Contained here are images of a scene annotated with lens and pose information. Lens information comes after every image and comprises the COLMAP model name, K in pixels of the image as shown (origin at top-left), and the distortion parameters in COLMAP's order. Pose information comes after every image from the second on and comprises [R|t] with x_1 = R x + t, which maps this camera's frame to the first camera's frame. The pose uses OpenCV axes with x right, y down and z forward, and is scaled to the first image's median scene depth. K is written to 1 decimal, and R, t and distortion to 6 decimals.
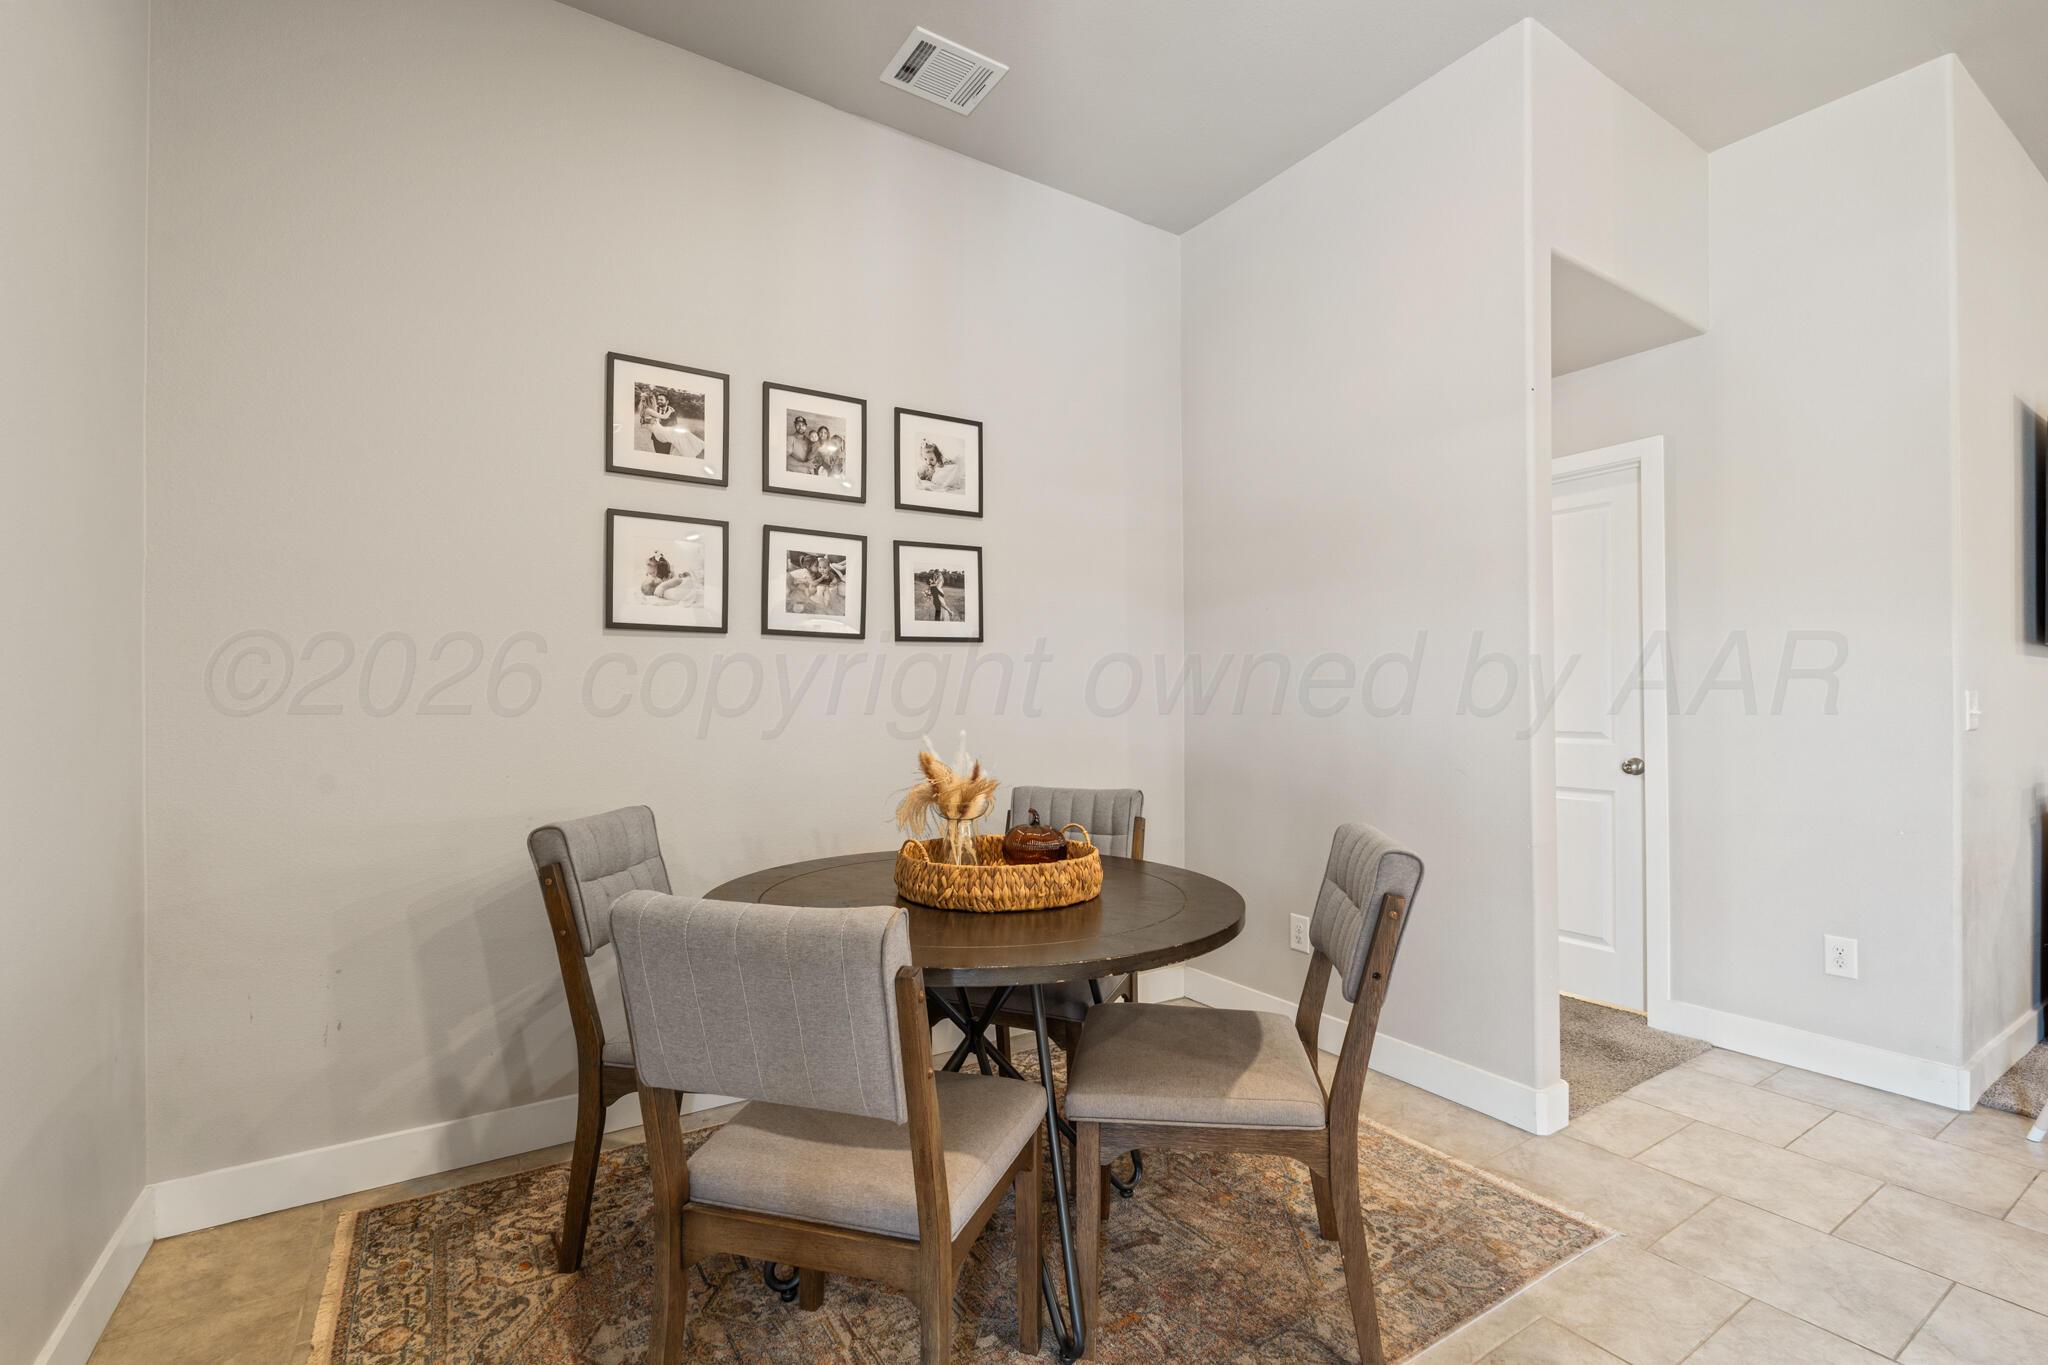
lens RADIAL K [[898.6, 0, 1023.6], [0, 898.6, 701.0], [0, 0, 1]] dist [-0.003763, -0.000155]
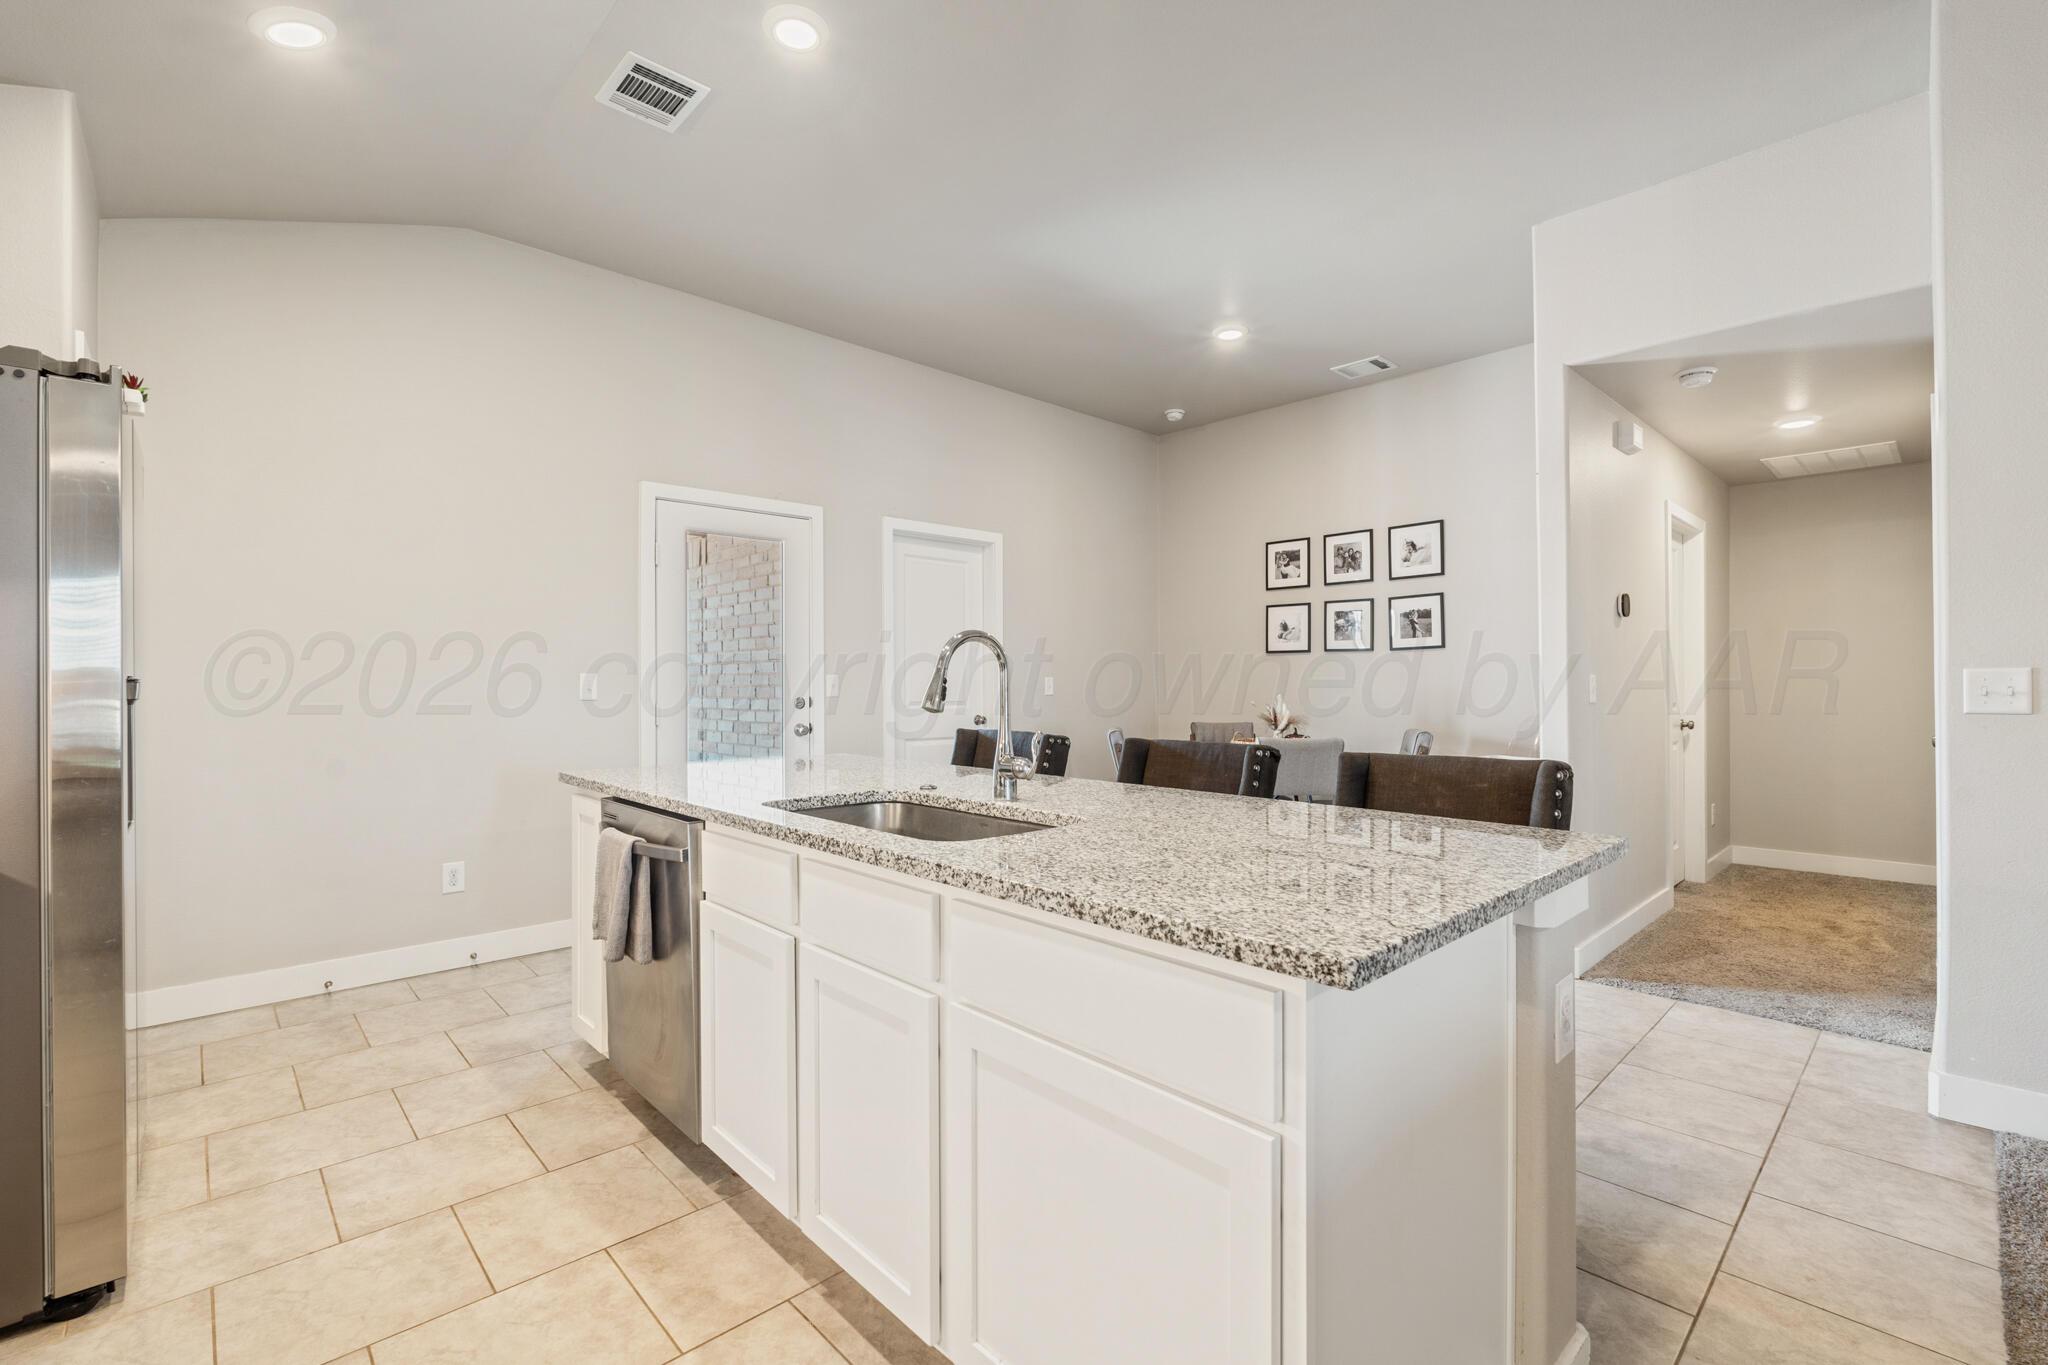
lens RADIAL K [[898.6, 0, 1027.8], [0, 898.6, 682.7], [0, 0, 1]] dist [-0.003763, -0.000155]
pose [[0.192246, 0.004748, -0.981335, 1.663745], [0.008480, 0.999943, 0.006499, -0.018791], [0.981310, -0.009572, 0.192195, -0.121167]]
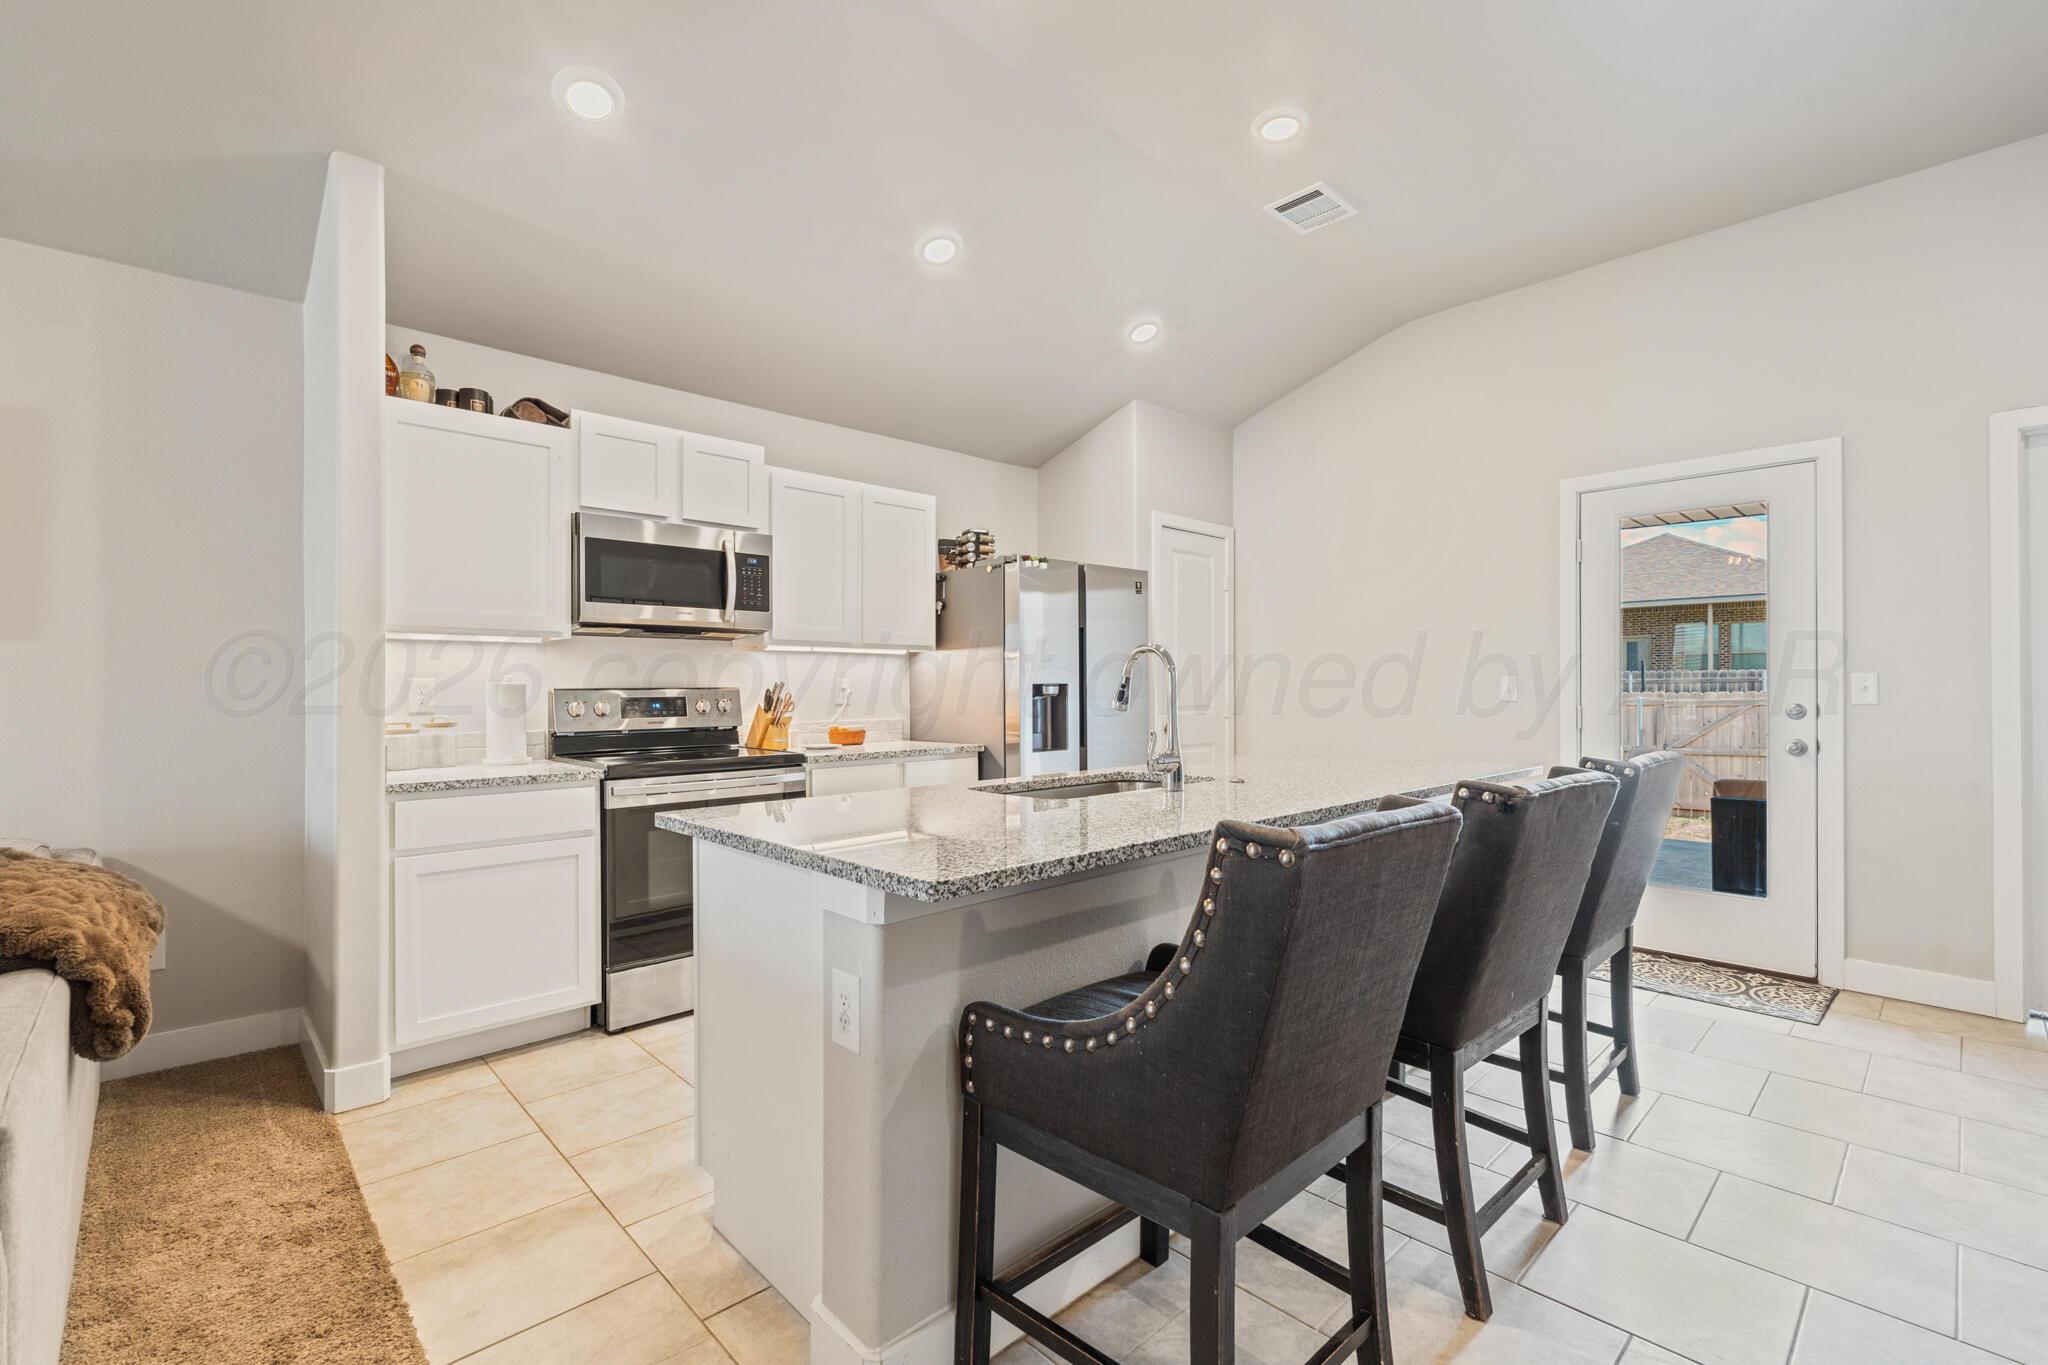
lens RADIAL K [[898.6, 0, 1018.0], [0, 898.6, 685.4], [0, 0, 1]] dist [-0.003763, -0.000155]
pose [[-0.981978, 0.008364, -0.188811, 1.219713], [0.009915, 0.999924, -0.007269, -0.011528], [0.188736, -0.009010, -0.981987, 0.828646]]
